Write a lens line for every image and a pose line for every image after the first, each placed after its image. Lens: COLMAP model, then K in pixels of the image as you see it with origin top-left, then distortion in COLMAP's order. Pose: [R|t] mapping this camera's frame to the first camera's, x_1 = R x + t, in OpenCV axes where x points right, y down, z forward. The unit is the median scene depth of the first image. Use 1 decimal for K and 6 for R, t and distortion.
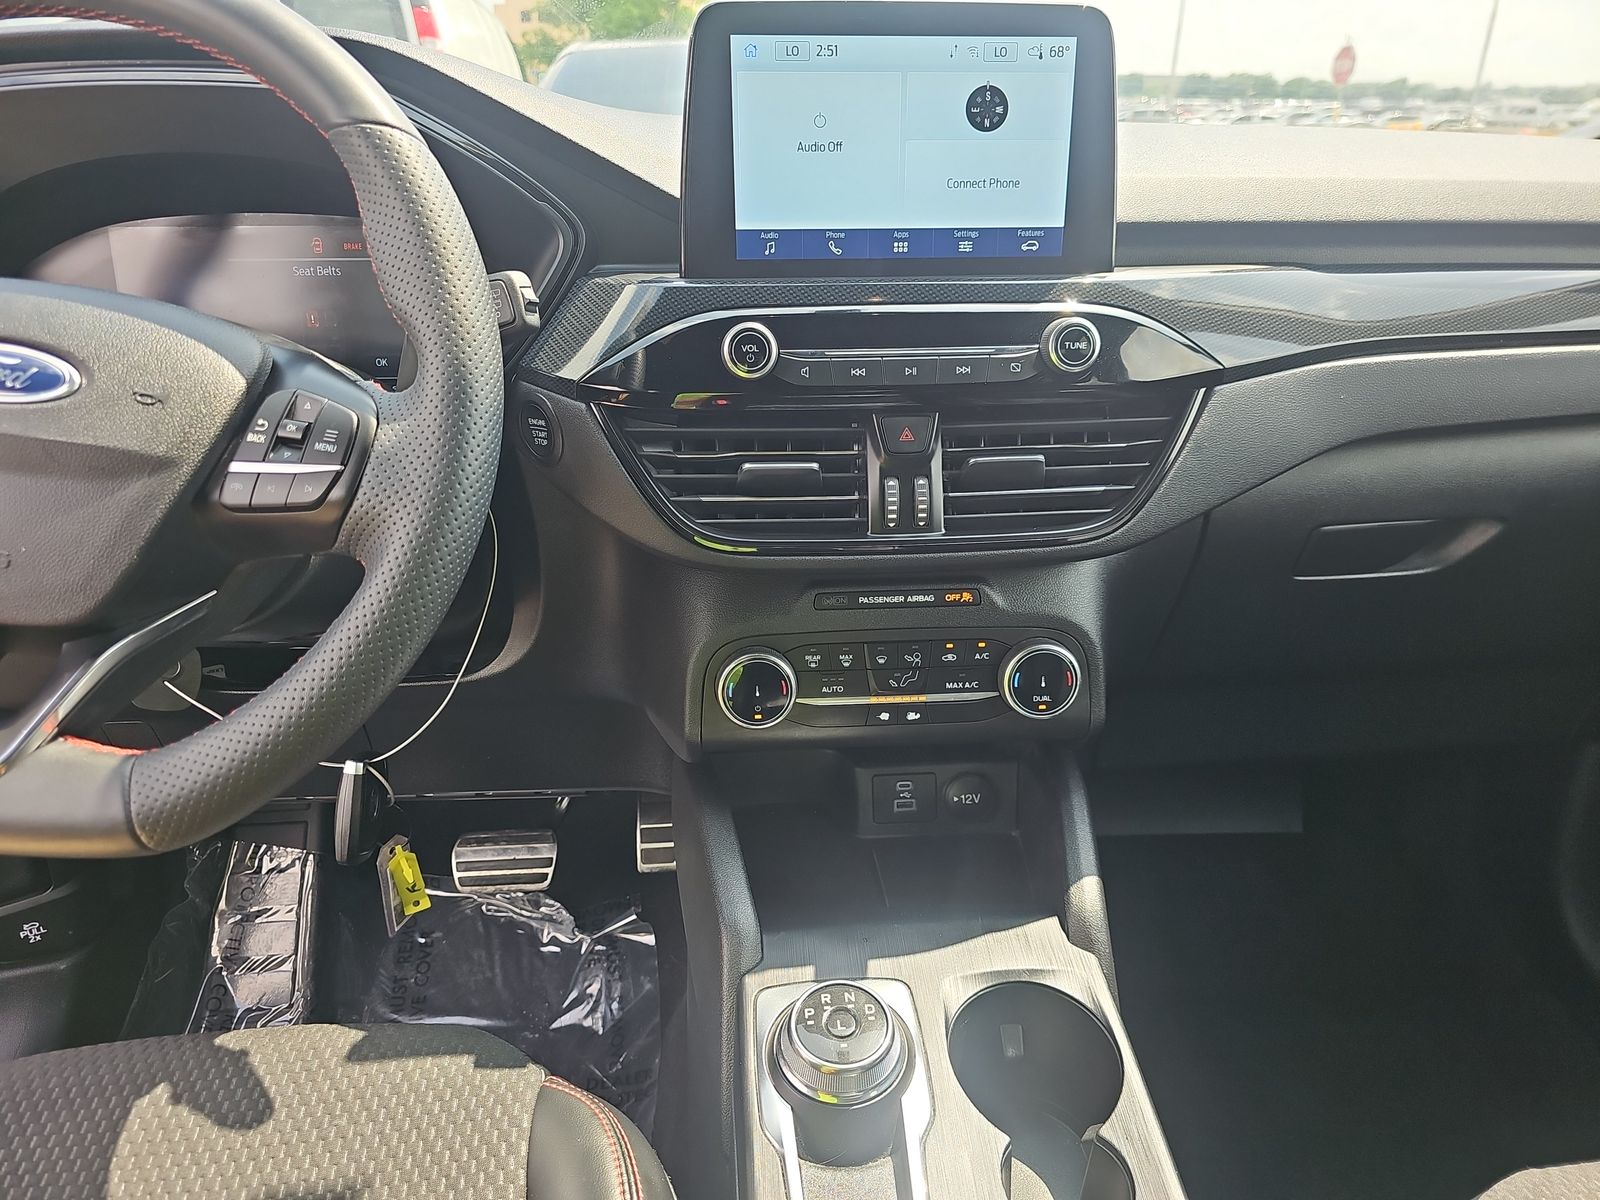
lens RADIAL K [[1062.3, 0, 802.8], [0, 1062.3, 601.1], [0, 0, 1]] dist [0.019236, -0.012703]
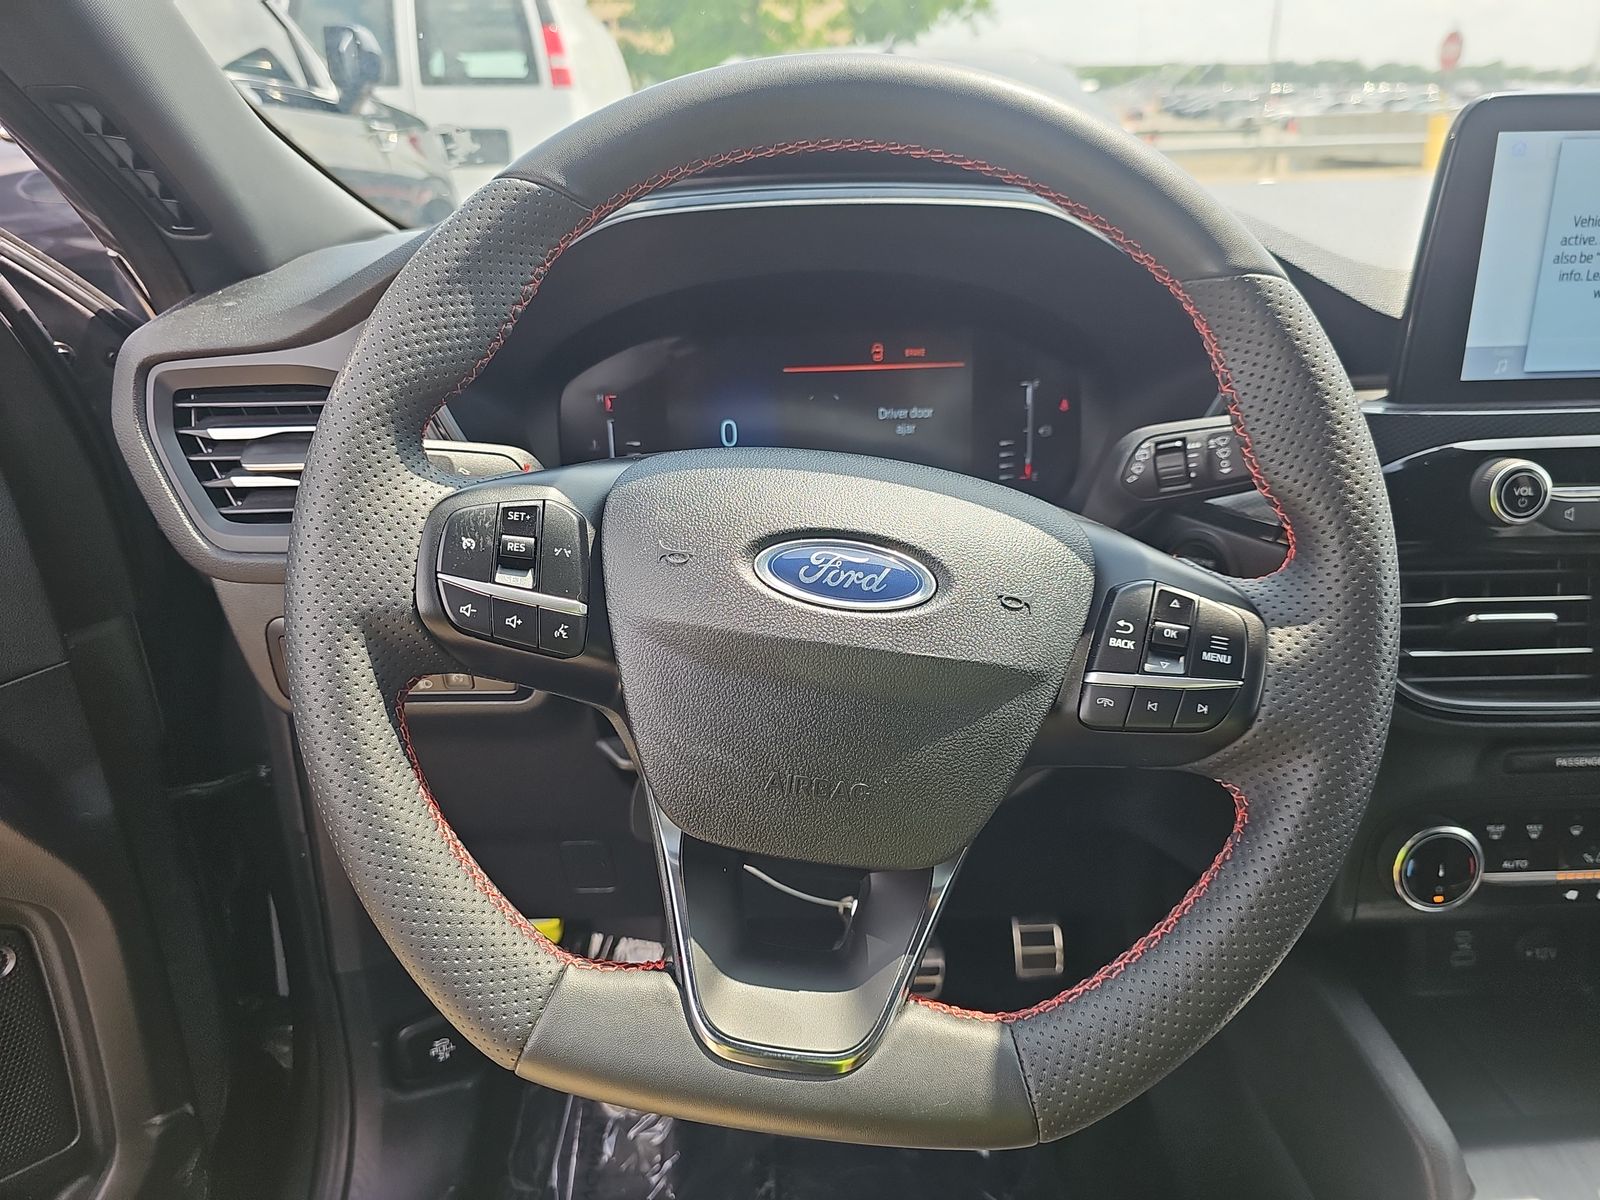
lens RADIAL K [[1062.3, 0, 780.0], [0, 1062.3, 566.0], [0, 0, 1]] dist [0.019236, -0.012703]
pose [[0.997964, 0.001016, -0.063777, -0.511628], [-0.002524, 0.999719, -0.023566, -0.135946], [0.063735, 0.023679, 0.997686, 0.095070]]
